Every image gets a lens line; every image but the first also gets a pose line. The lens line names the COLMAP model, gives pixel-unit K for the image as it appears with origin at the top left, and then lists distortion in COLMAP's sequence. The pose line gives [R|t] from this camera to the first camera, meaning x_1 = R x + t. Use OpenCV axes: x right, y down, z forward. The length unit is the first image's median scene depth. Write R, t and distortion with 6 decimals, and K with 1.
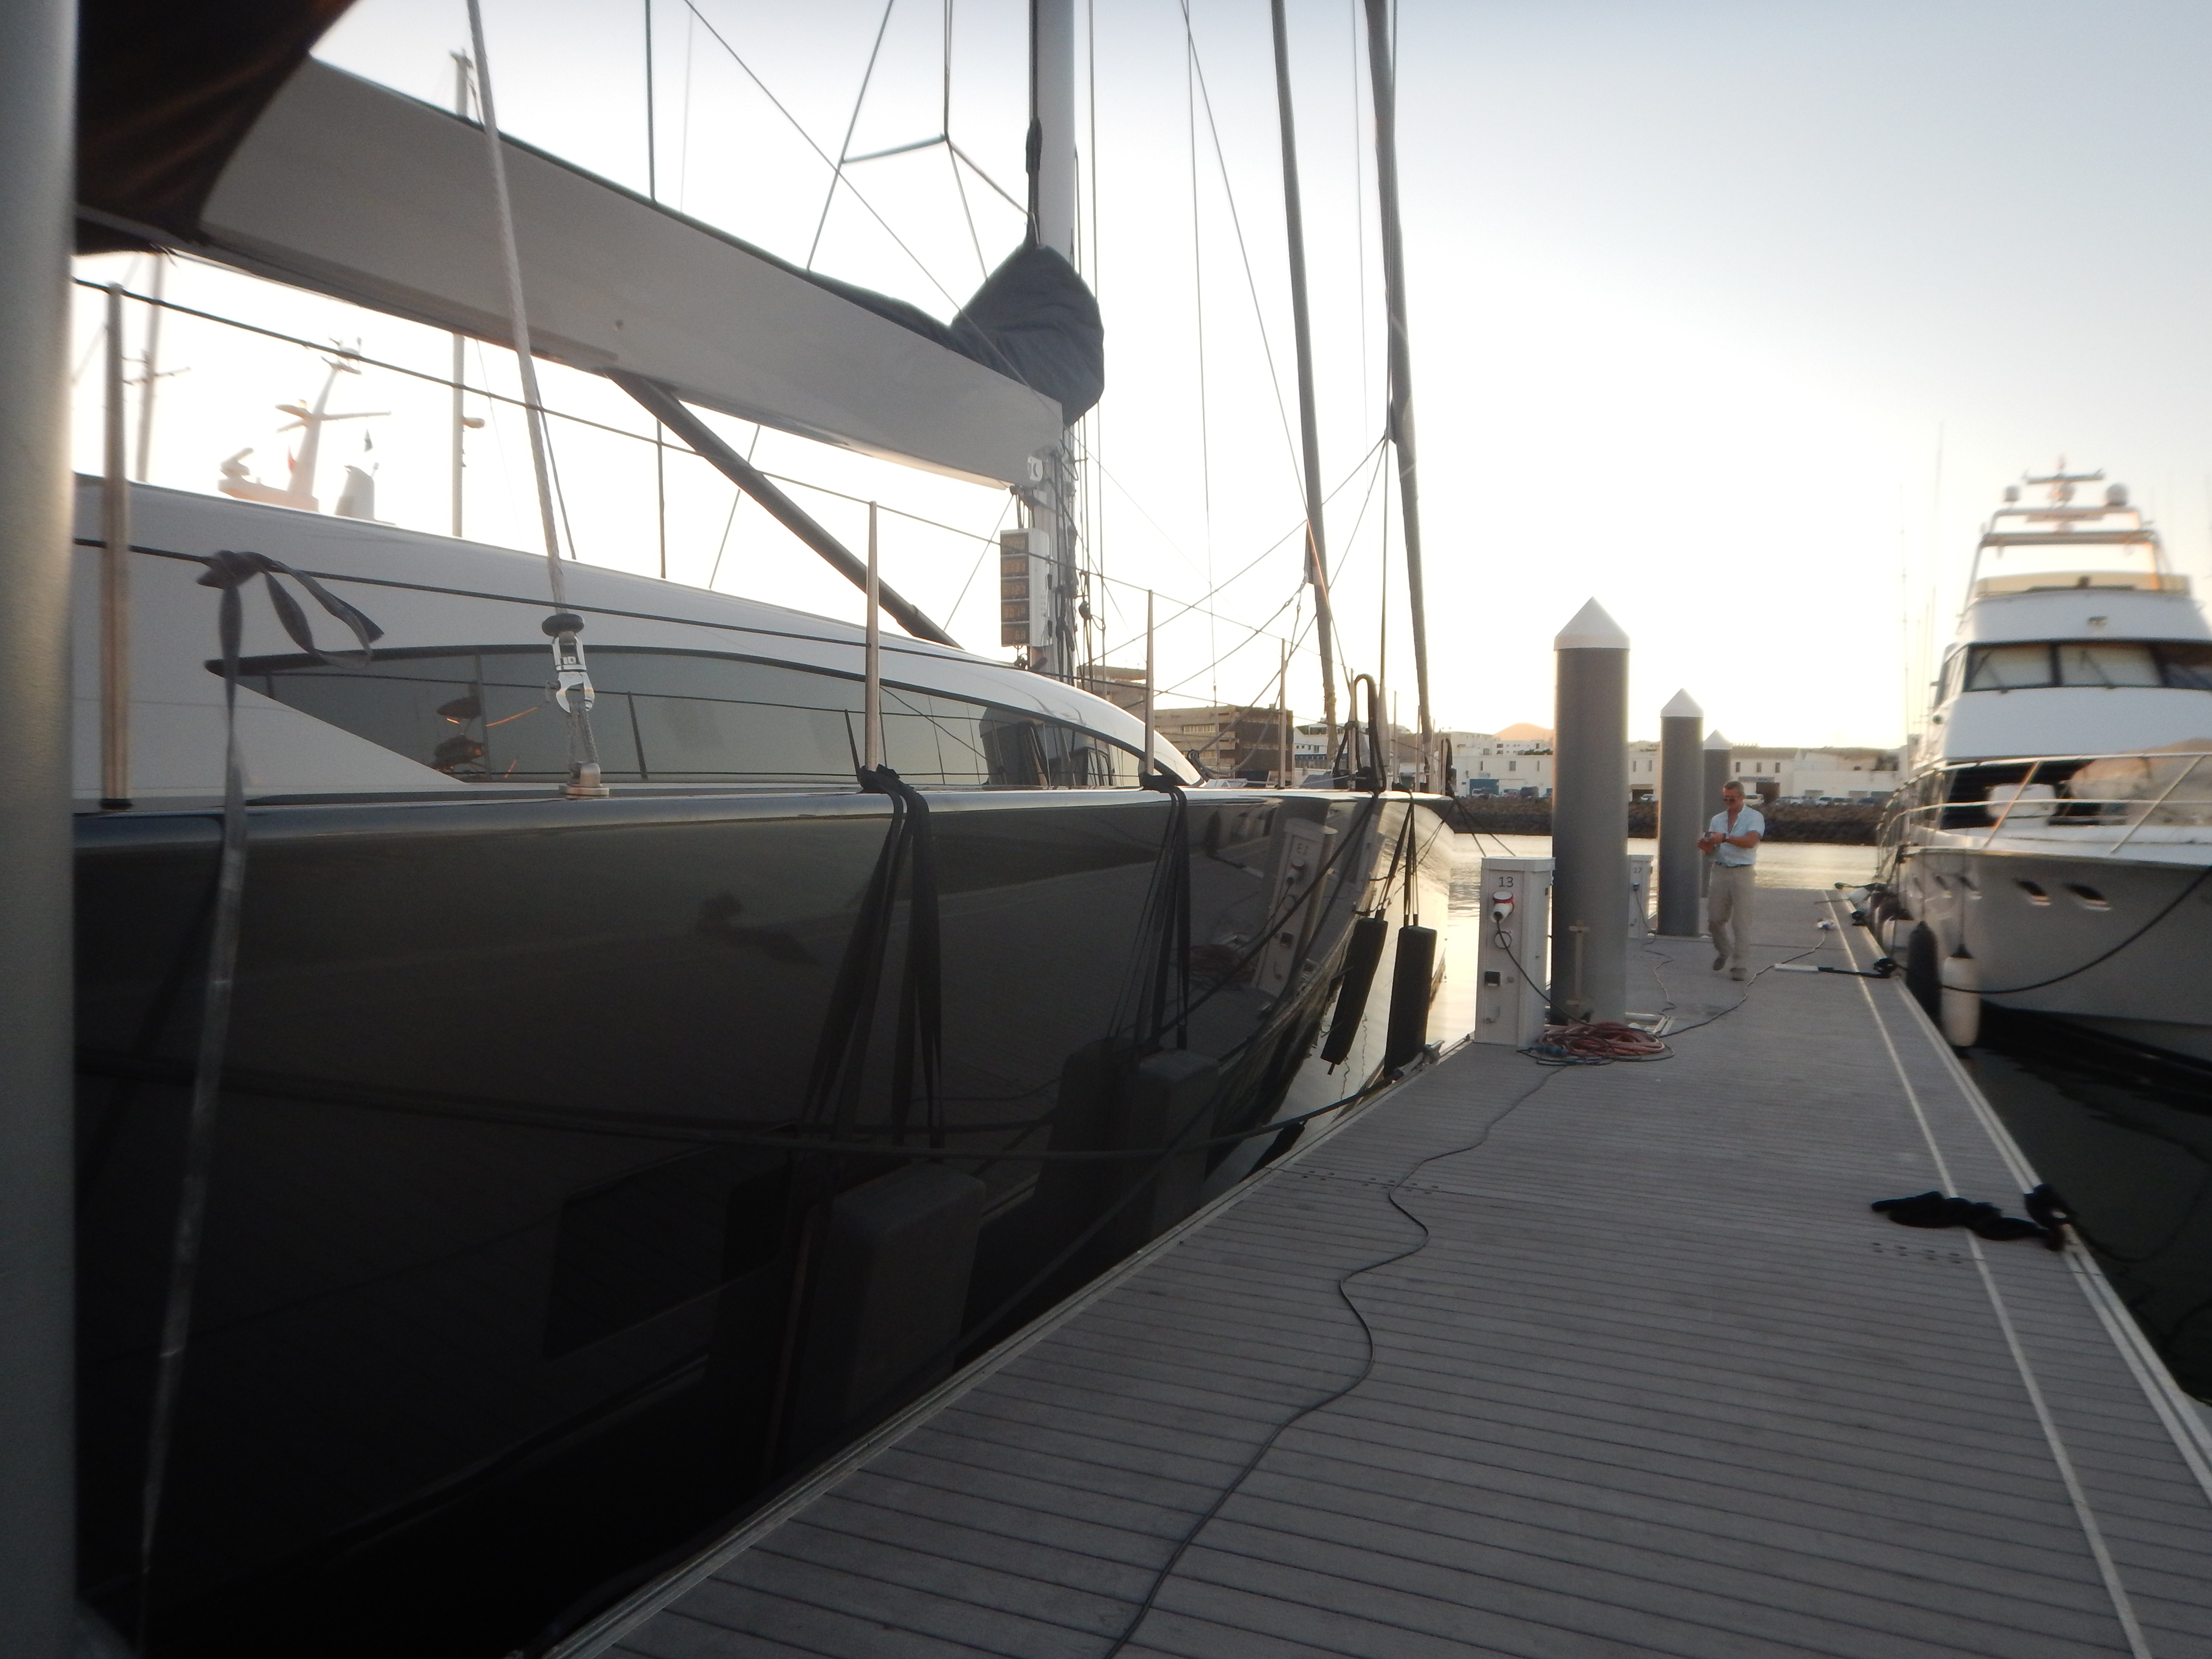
lens RADIAL K [[1564.3, 0, 1106.0], [0, 1564.3, 829.5], [0, 0, 1]] dist [0.000262, 0.001373]
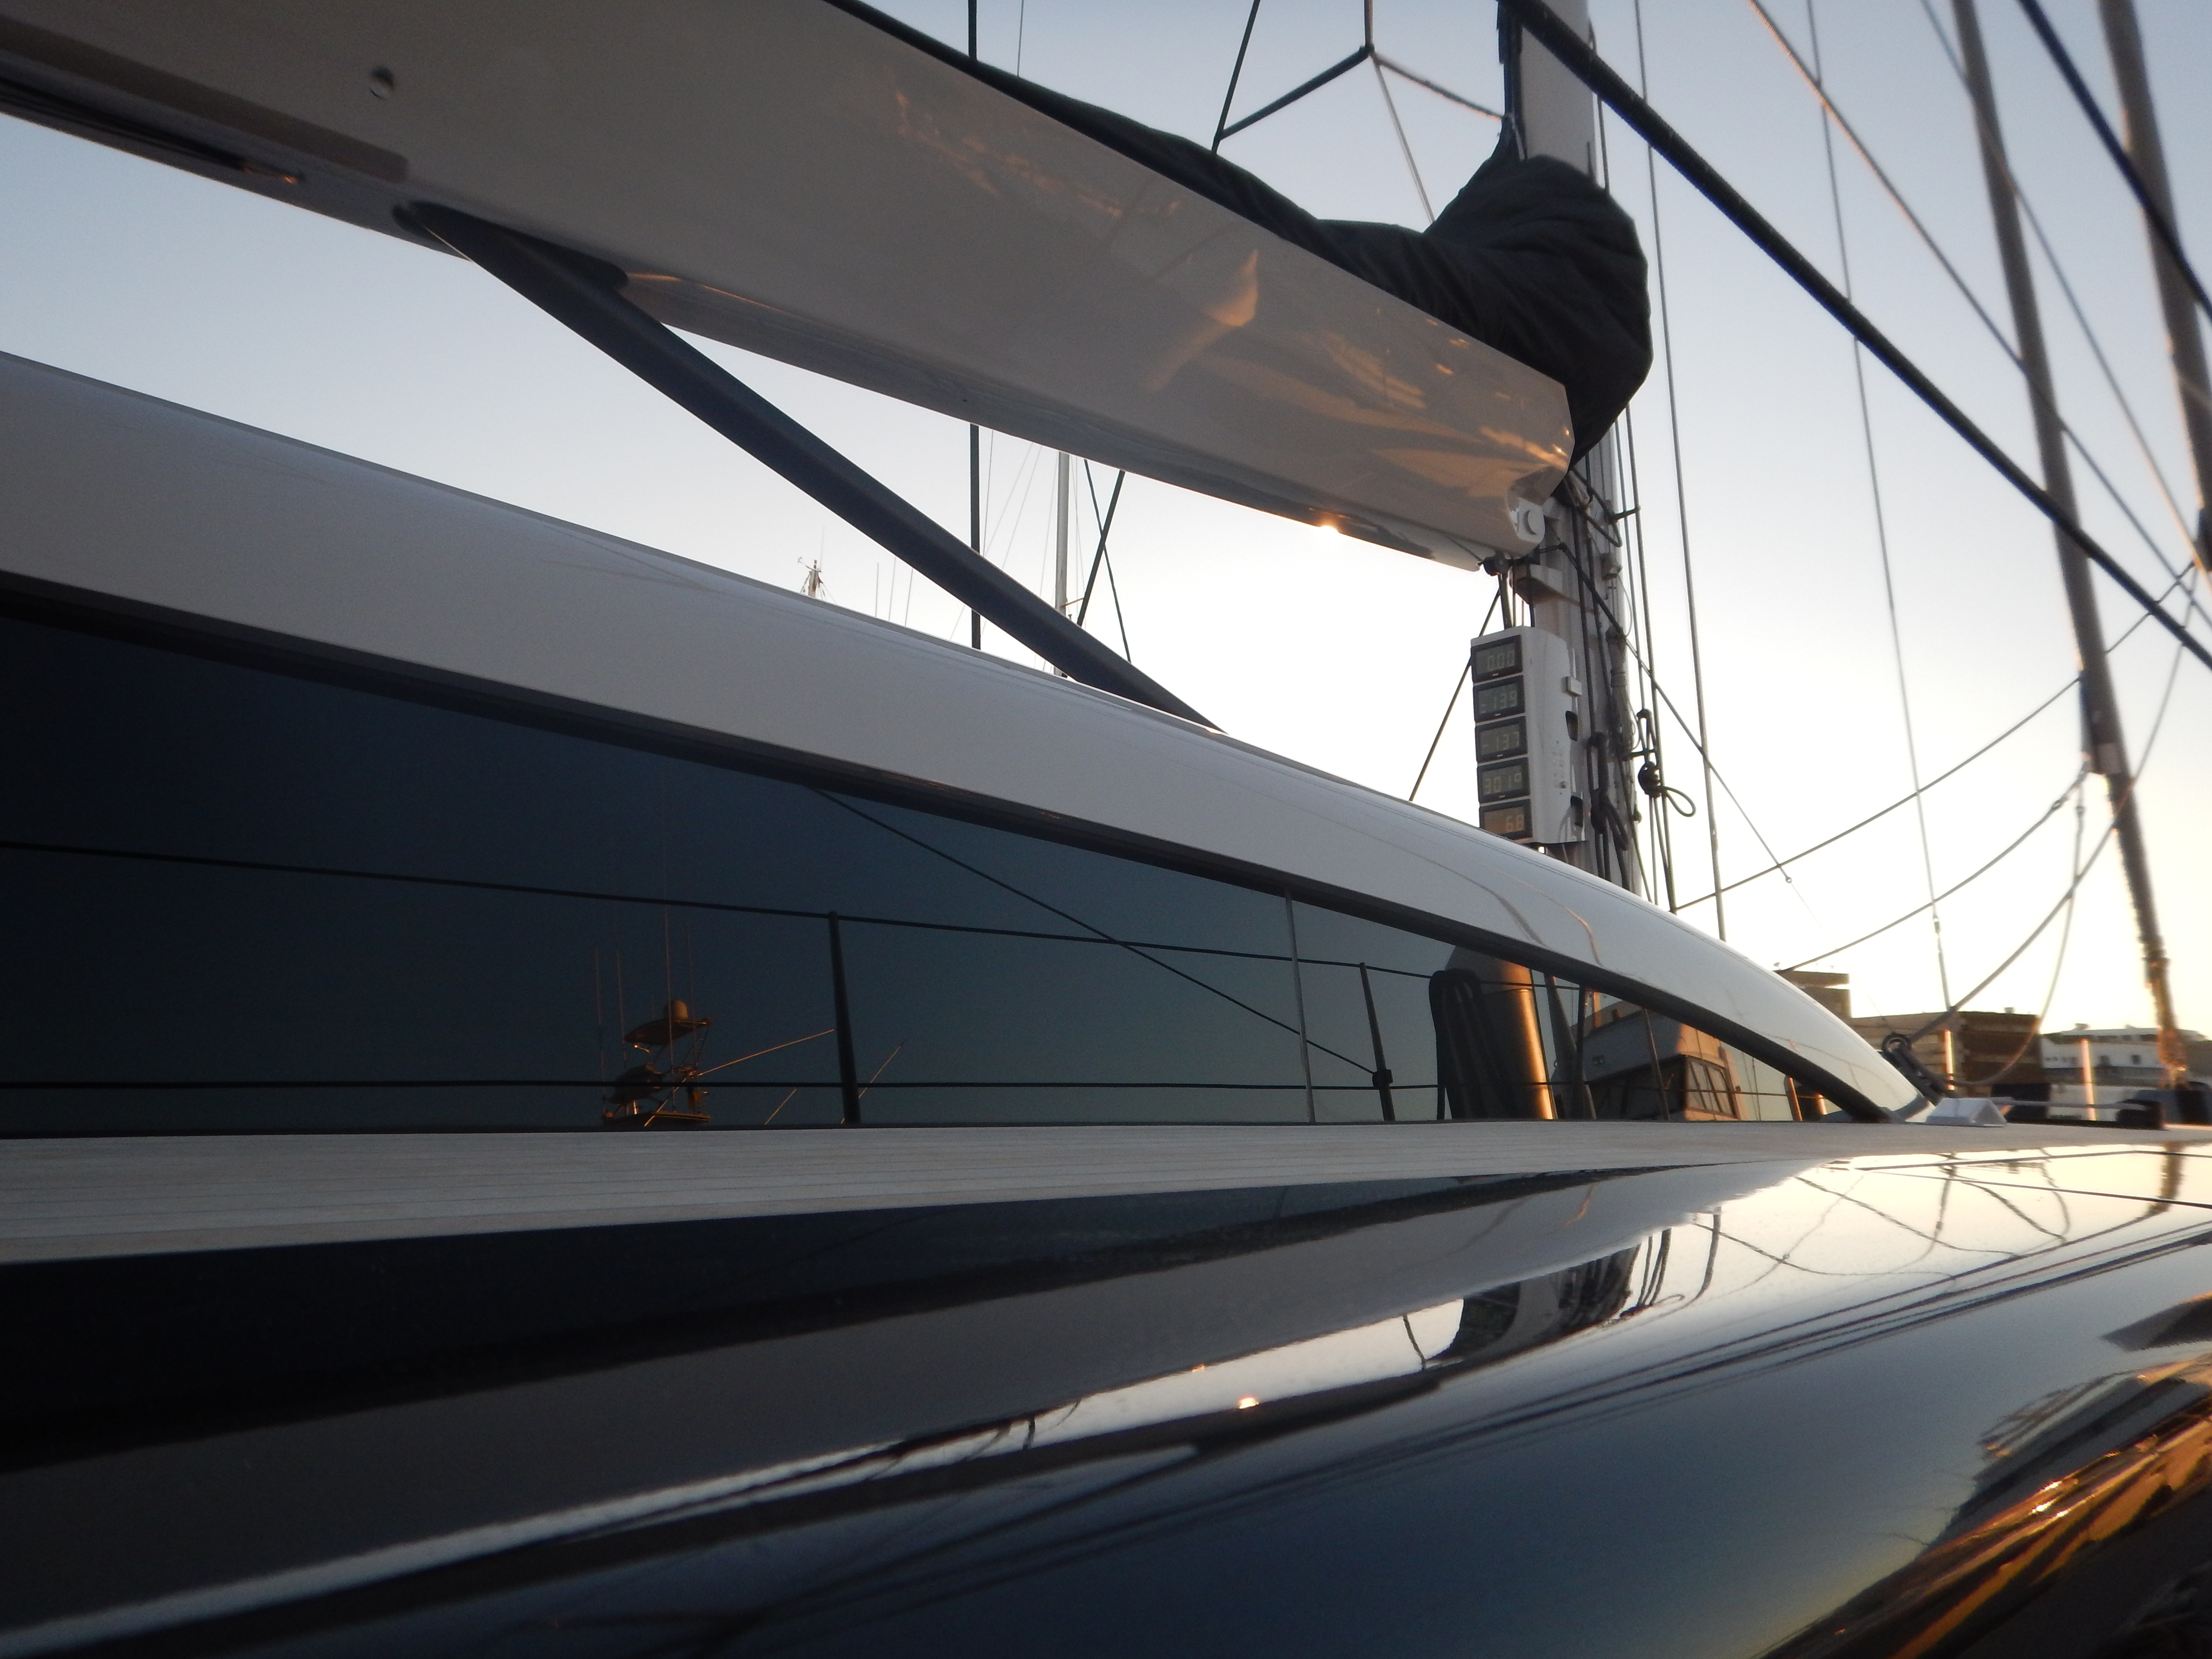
lens RADIAL K [[1564.3, 0, 1106.0], [0, 1564.3, 829.5], [0, 0, 1]] dist [0.000262, 0.001373]
pose [[0.914915, -0.067241, -0.398006, 0.028713], [-0.013776, 0.980251, -0.197275, -0.015275], [0.403411, 0.185972, 0.895921, 0.459408]]
